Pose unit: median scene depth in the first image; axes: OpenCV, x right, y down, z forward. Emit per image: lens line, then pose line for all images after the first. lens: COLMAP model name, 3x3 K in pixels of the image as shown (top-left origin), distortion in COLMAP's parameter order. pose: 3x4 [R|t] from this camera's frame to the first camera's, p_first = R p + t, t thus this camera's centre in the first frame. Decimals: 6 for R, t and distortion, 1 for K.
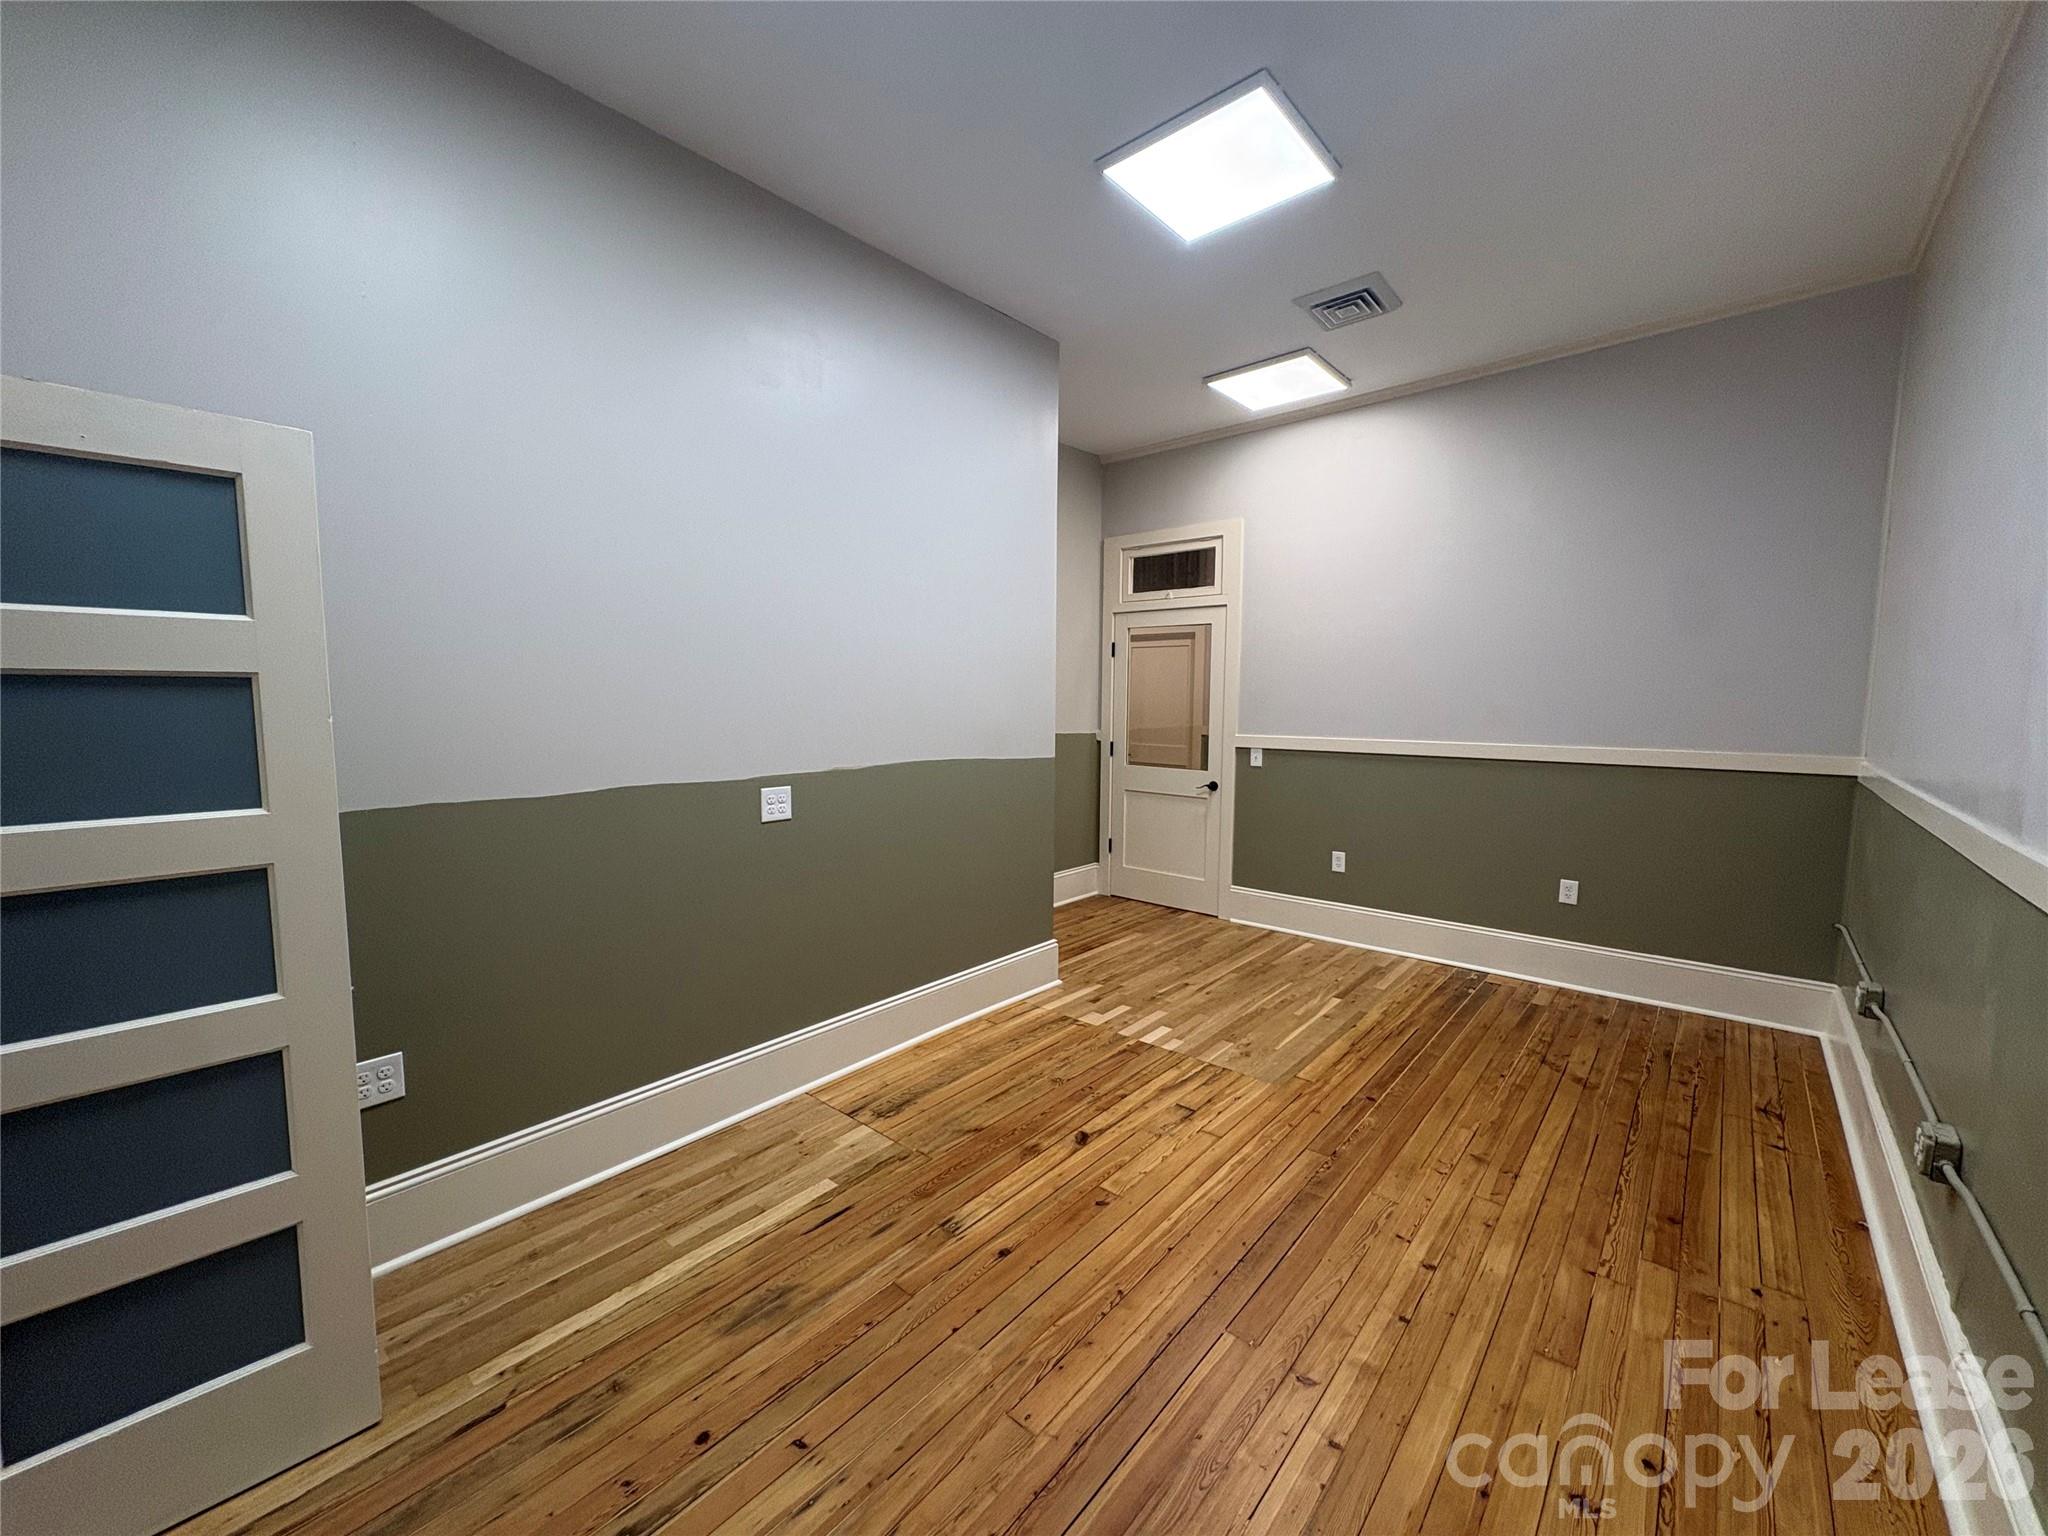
lens RADIAL K [[815.0, 0, 1022.3], [0, 815.0, 767.7], [0, 0, 1]] dist [-0.001154, -0.000046]
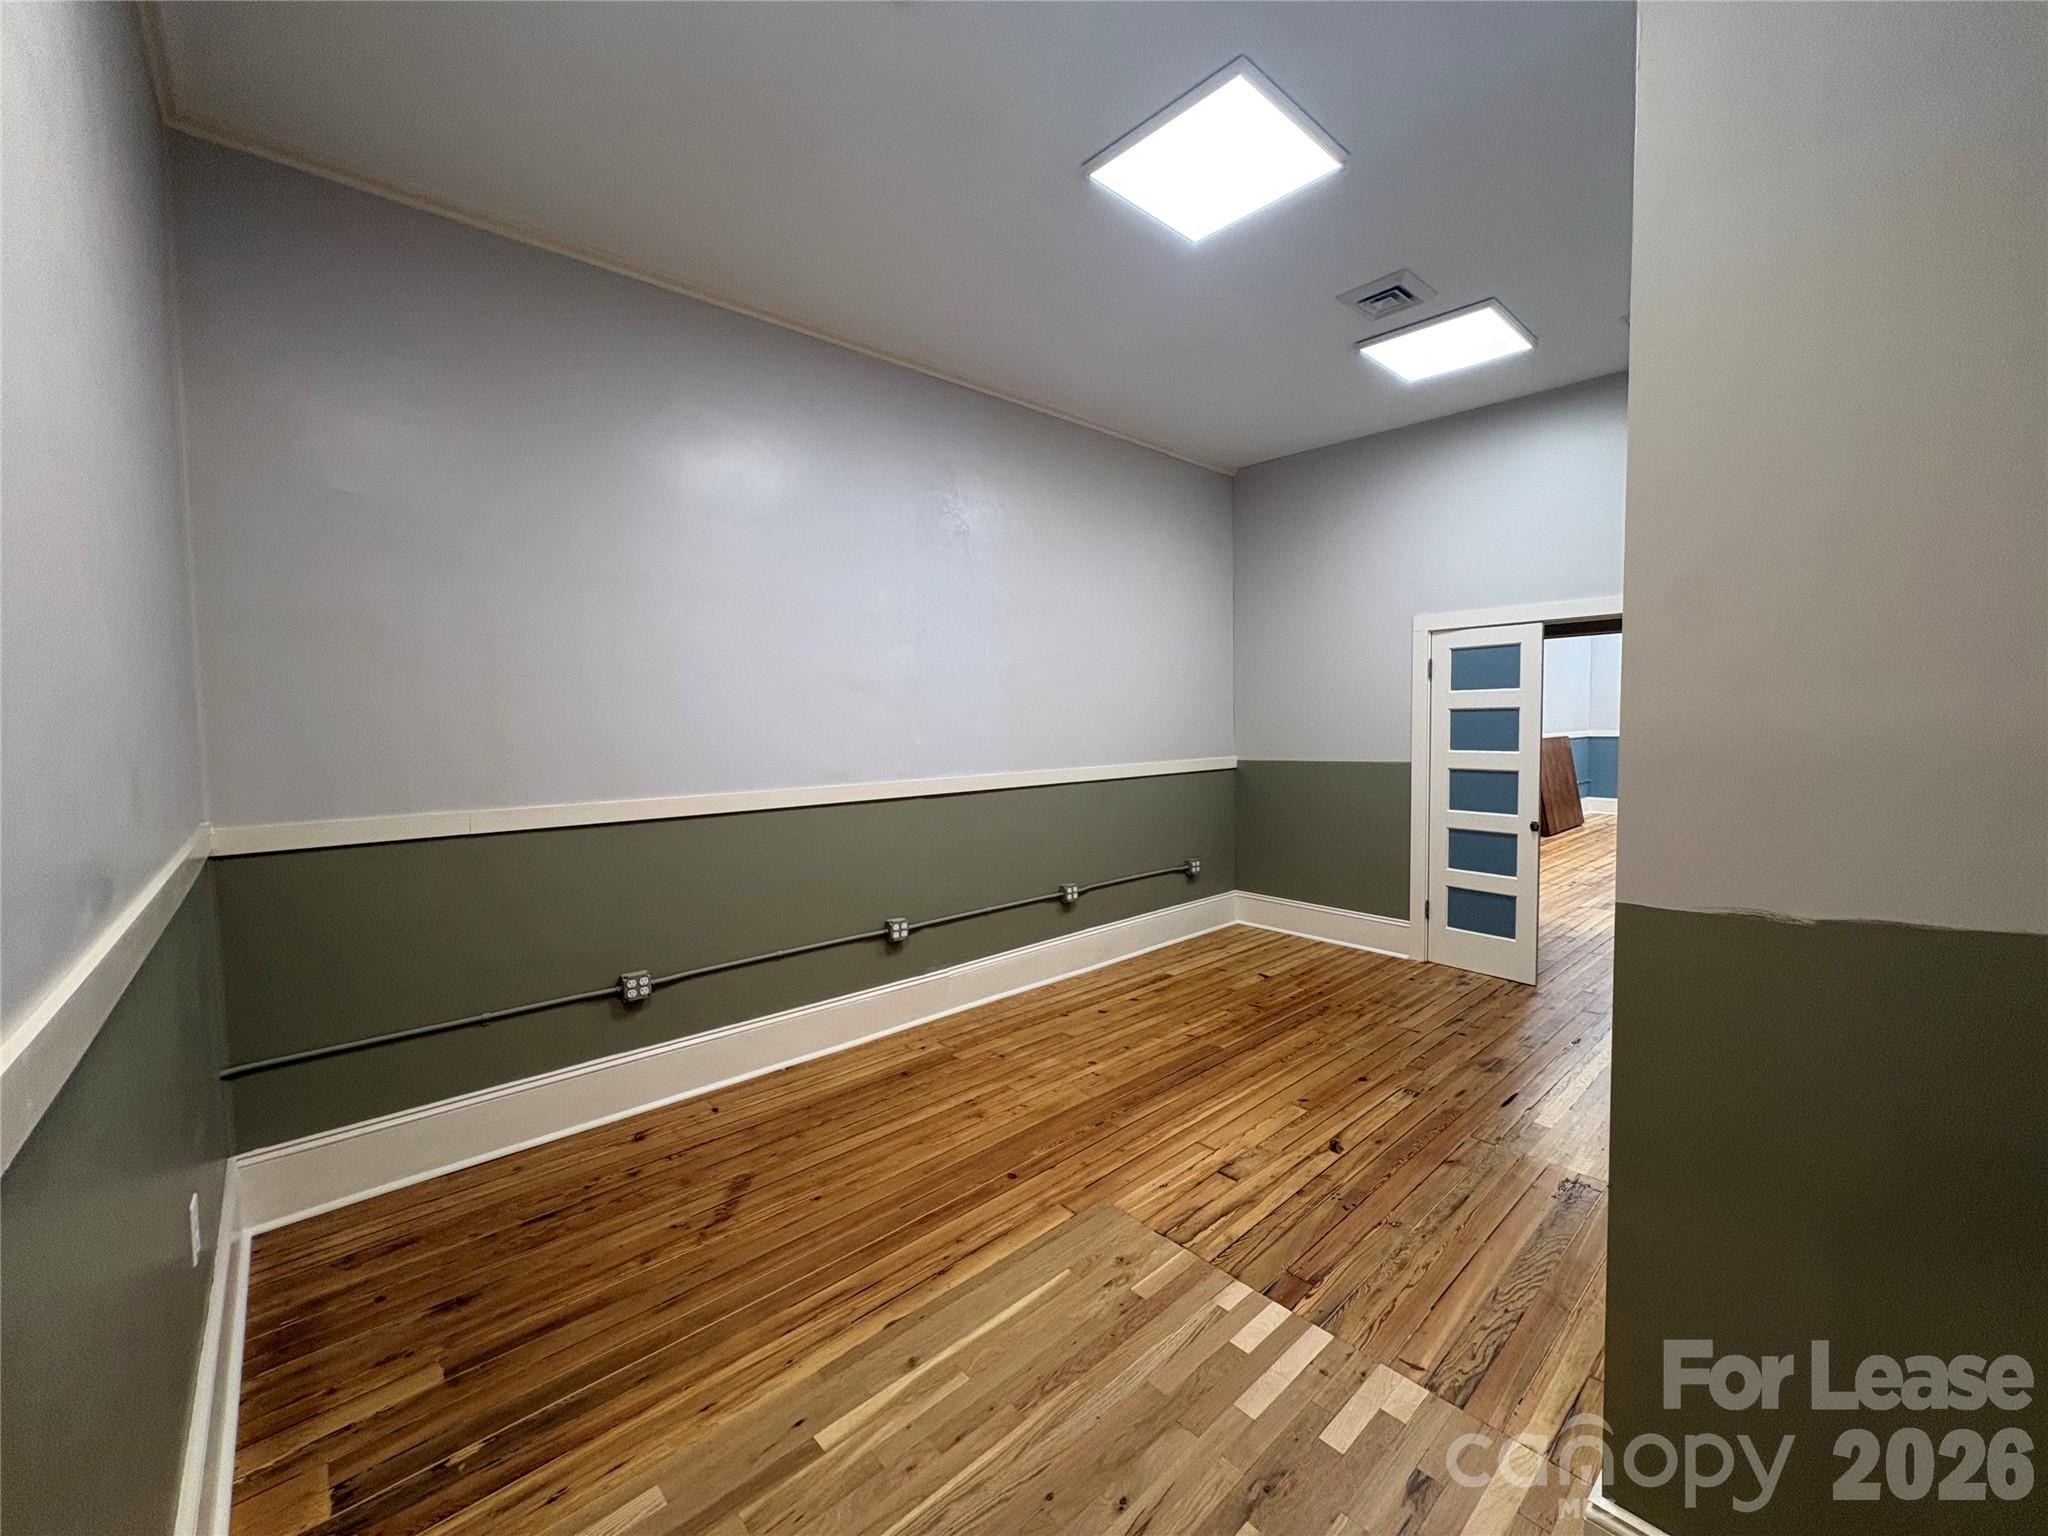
lens RADIAL K [[815.0, 0, 1022.3], [0, 815.0, 767.7], [0, 0, 1]] dist [-0.001154, -0.000046]
pose [[-0.992426, 0.004755, 0.122748, 0.306646], [0.023190, 0.988535, 0.149202, -0.165277], [-0.120631, 0.150918, -0.981158, 1.806674]]
